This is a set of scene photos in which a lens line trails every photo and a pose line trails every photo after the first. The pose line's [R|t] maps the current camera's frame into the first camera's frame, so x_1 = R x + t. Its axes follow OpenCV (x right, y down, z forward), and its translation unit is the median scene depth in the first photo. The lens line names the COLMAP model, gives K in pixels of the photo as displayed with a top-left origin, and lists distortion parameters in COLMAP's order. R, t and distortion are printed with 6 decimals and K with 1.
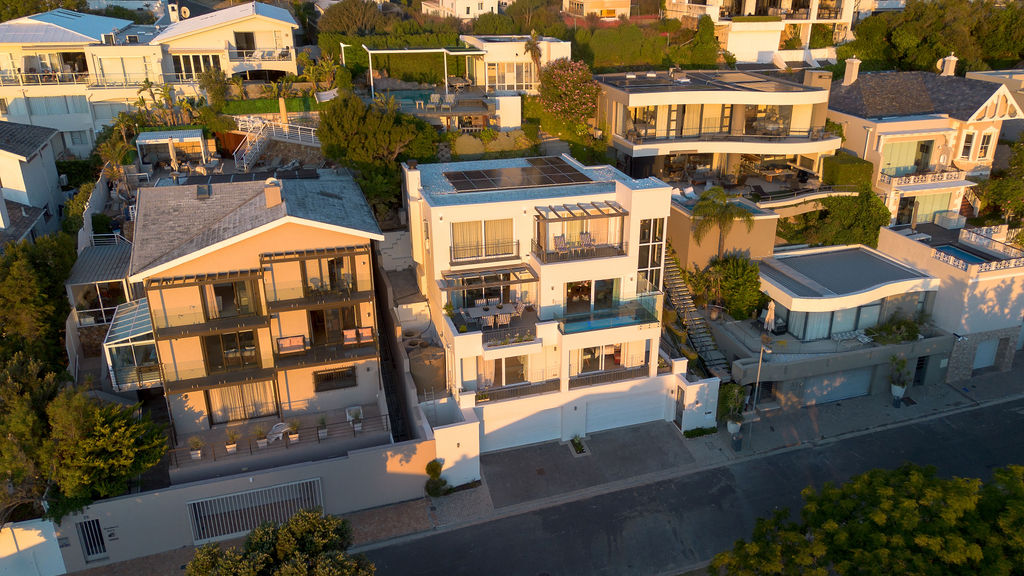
lens RADIAL K [[795.8, 0, 561.2], [0, 795.8, 306.9], [0, 0, 1]] dist [0.042167, -0.005638]
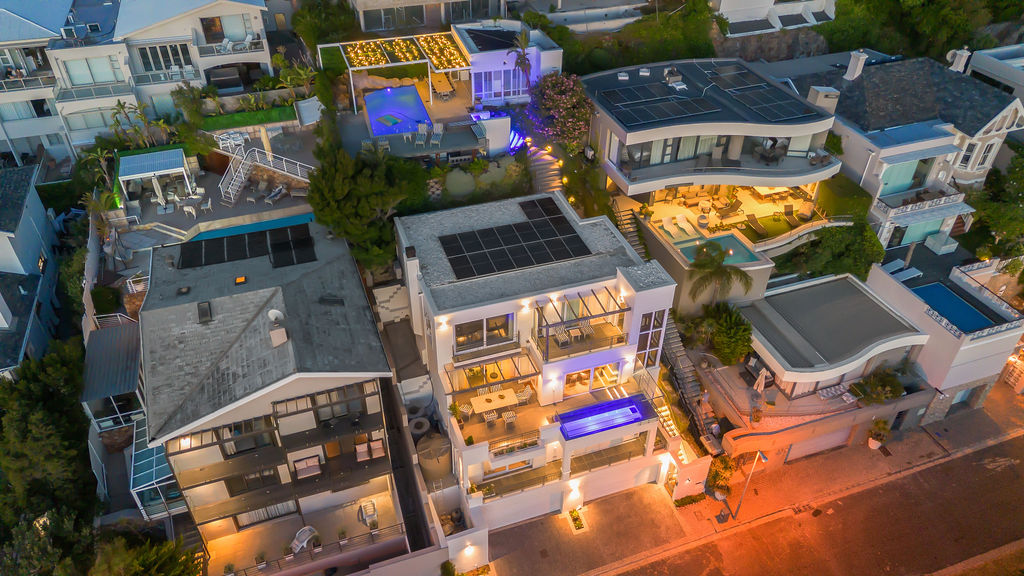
lens RADIAL K [[723.0, 0, 512.0], [0, 723.0, 288.0], [0, 0, 1]] dist [0.051536, -0.025660]
pose [[0.999990, -0.004318, -0.001082, -0.051461], [0.004450, 0.963637, 0.267177, -0.314950], [-0.000111, -0.267179, 0.963647, 0.110541]]
